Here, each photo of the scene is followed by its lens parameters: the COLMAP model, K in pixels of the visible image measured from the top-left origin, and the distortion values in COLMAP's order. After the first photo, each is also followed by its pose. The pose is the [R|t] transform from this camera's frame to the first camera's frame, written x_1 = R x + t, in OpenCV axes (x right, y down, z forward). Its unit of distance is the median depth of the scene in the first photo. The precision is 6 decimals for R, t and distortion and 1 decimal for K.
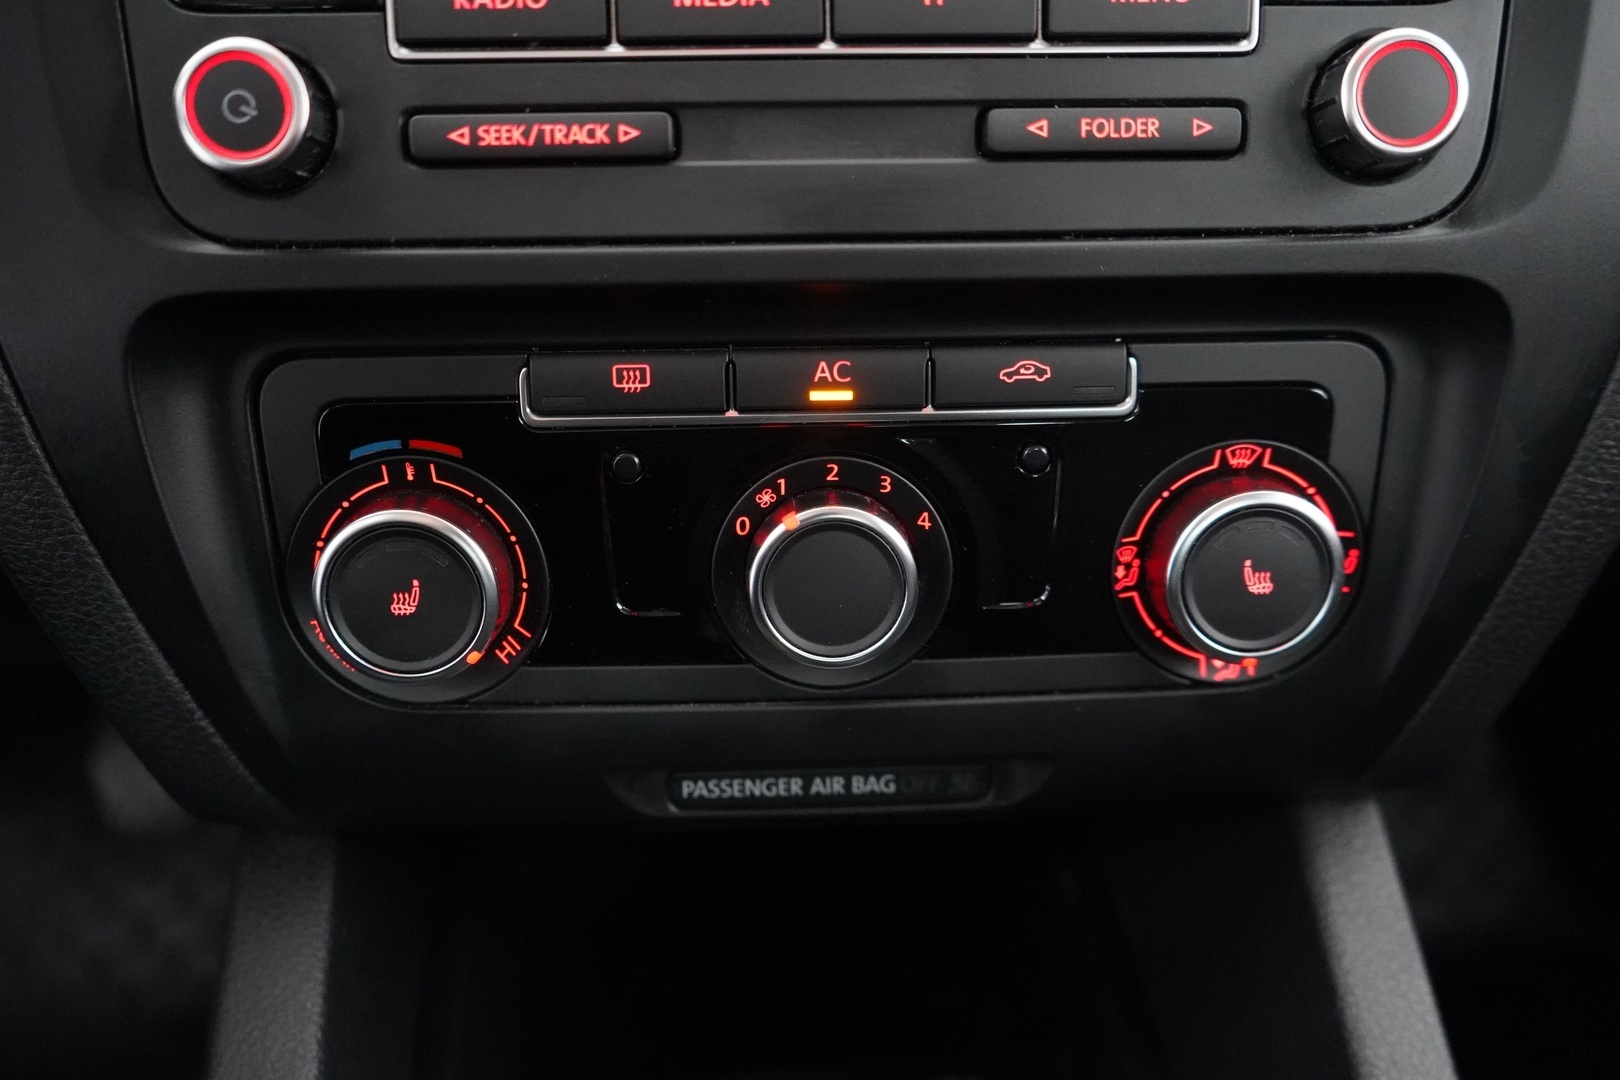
lens RADIAL K [[1315.2, 0, 812.2], [0, 1315.2, 533.0], [0, 0, 1]] dist [-0.013300, 0.021305]
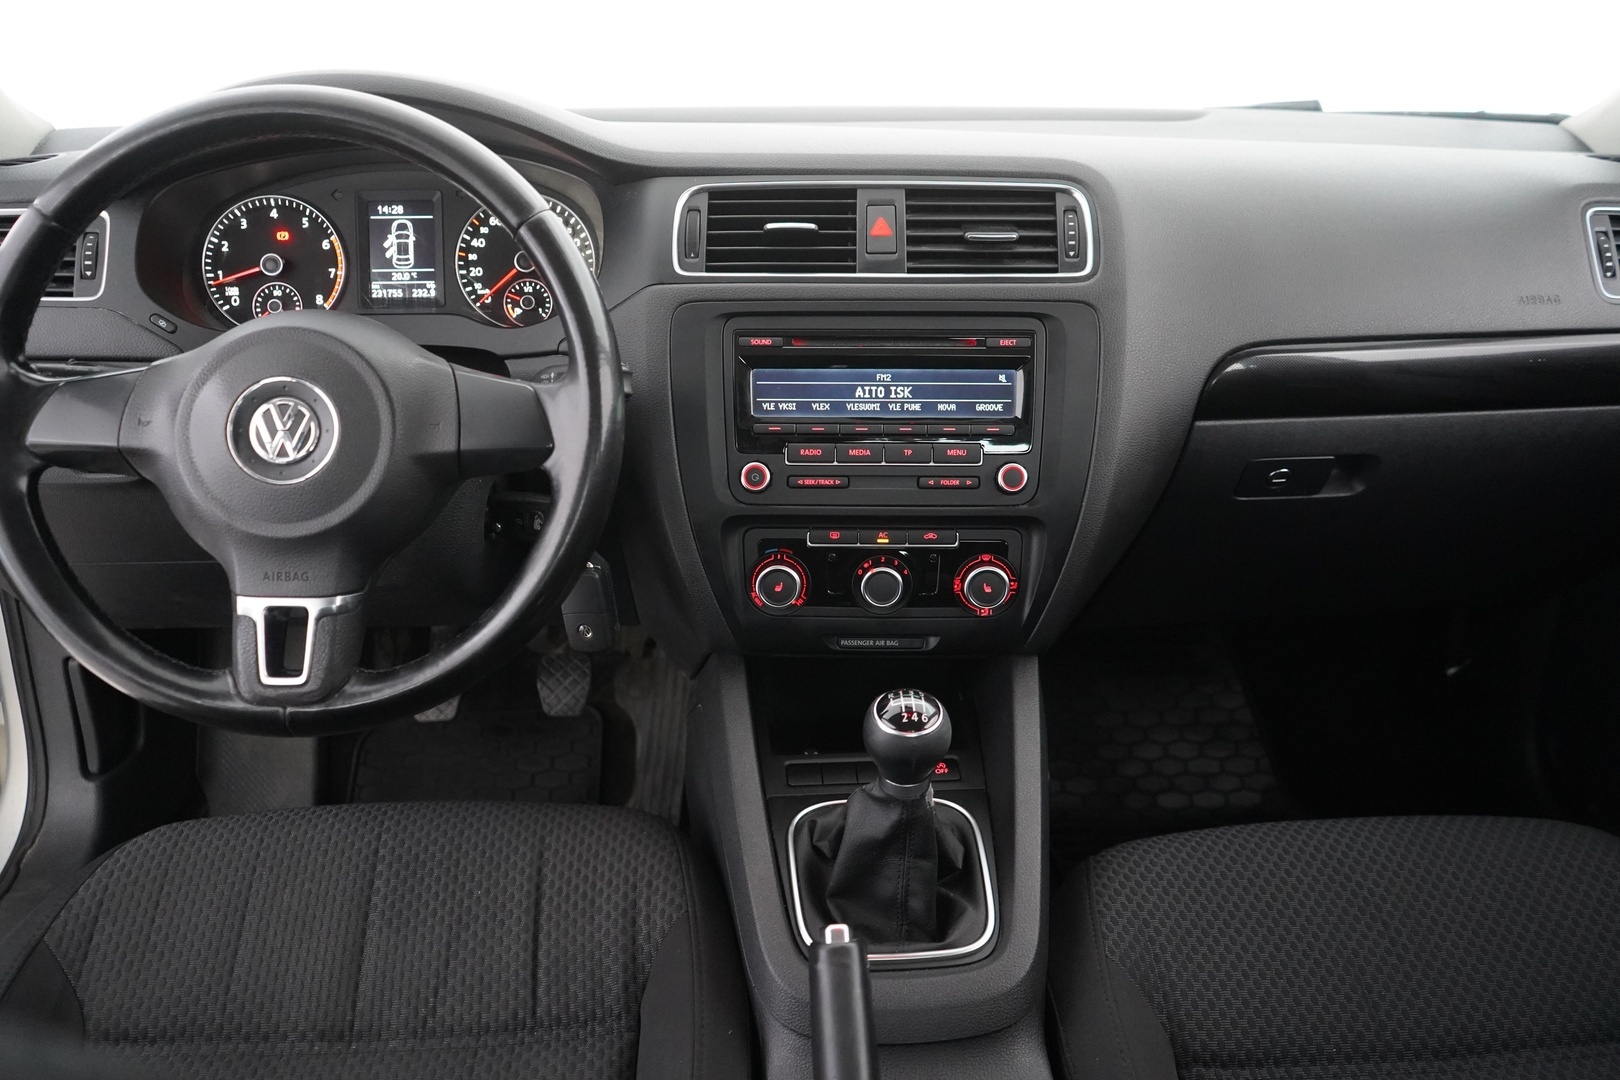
lens RADIAL K [[1315.2, 0, 815.3], [0, 1315.2, 533.8], [0, 0, 1]] dist [-0.013300, 0.021305]
pose [[0.998276, 0.023995, -0.053573, 0.023755], [-0.026867, 0.998204, -0.053537, 0.101990], [0.052192, 0.054884, 0.997128, -3.194583]]
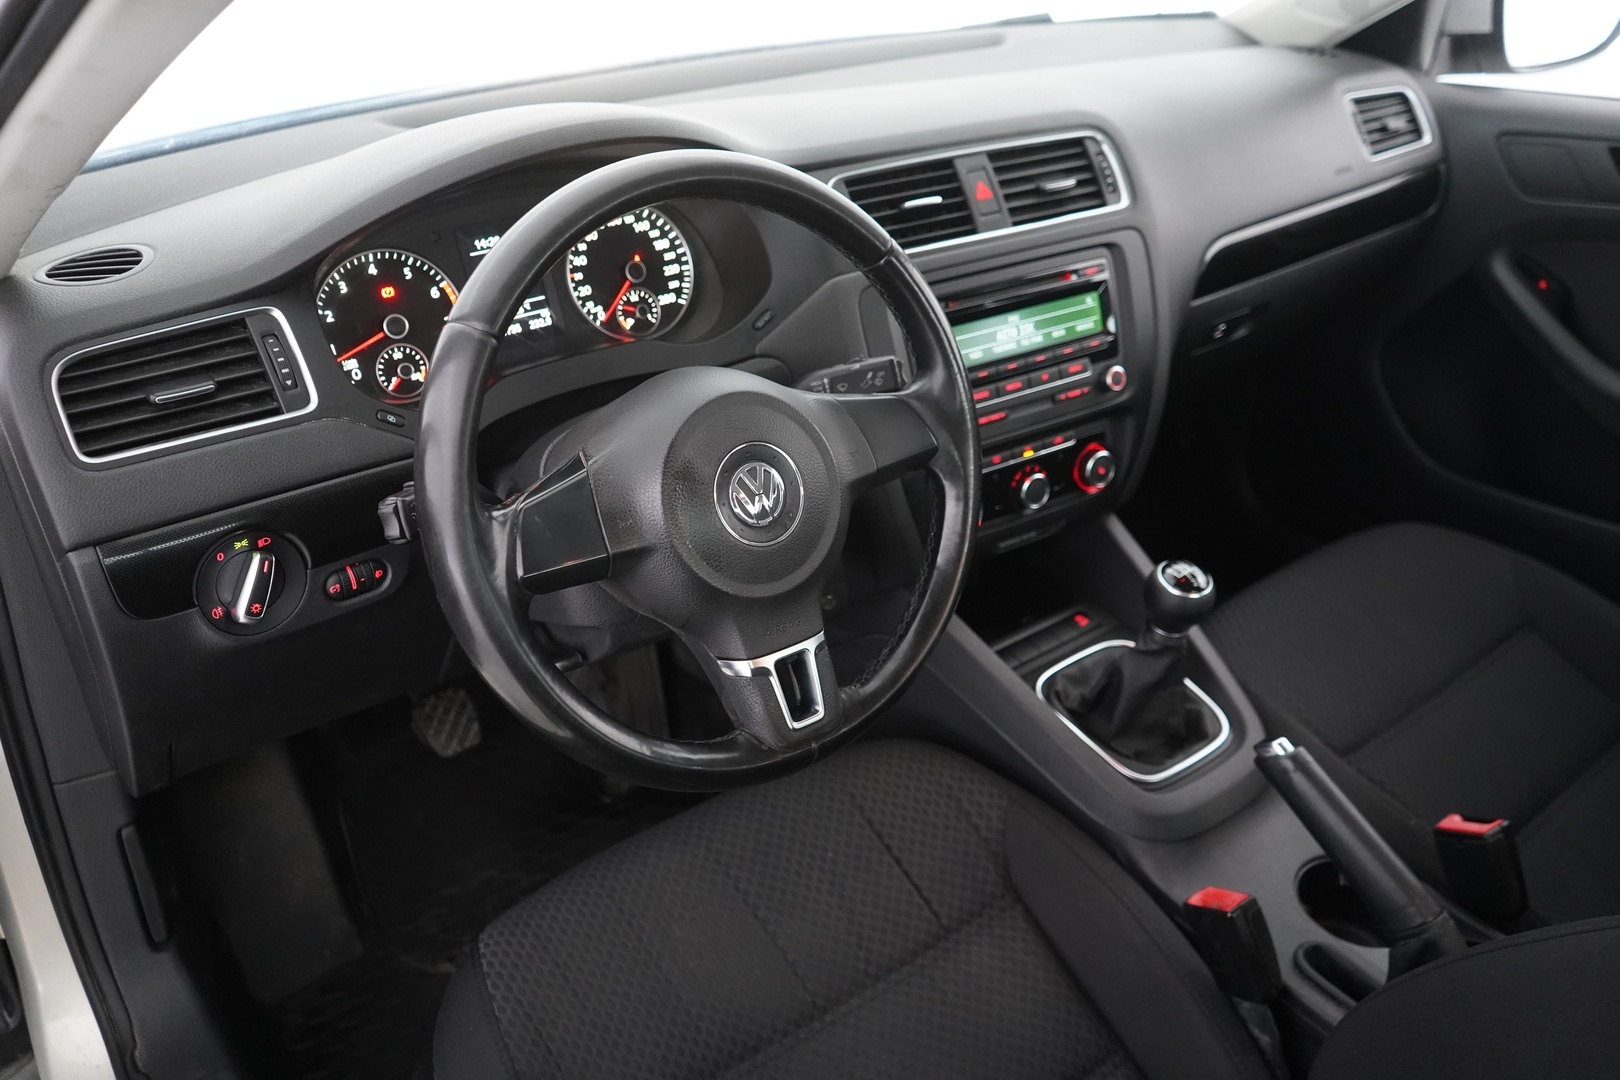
lens RADIAL K [[1315.2, 0, 812.6], [0, 1315.2, 532.5], [0, 0, 1]] dist [-0.013300, 0.021305]
pose [[0.864867, -0.251425, 0.434500, -2.965954], [0.222345, 0.967864, 0.117482, -0.592267], [-0.450075, -0.004997, 0.892977, -3.099094]]
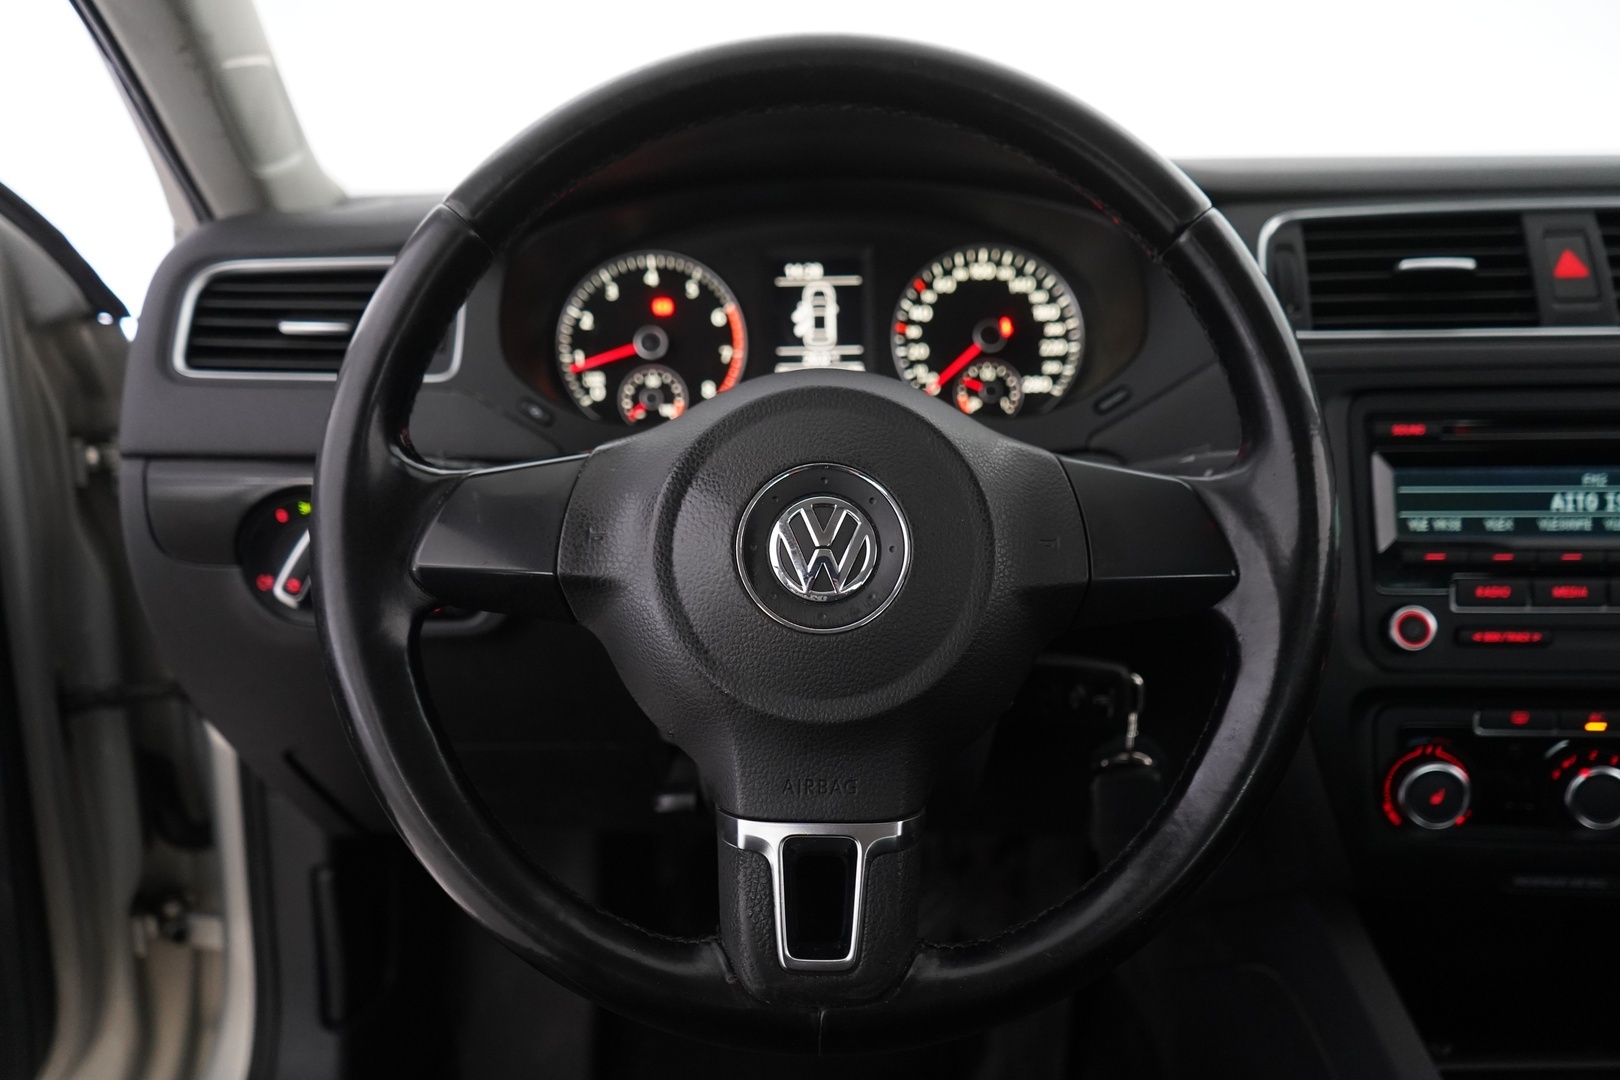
lens RADIAL K [[1315.2, 0, 811.3], [0, 1315.2, 534.0], [0, 0, 1]] dist [-0.013300, 0.021305]
pose [[0.991992, 0.013555, -0.125569, -1.290808], [-0.035727, 0.983732, -0.176053, 0.039881], [0.121139, 0.179130, 0.976339, -1.961880]]
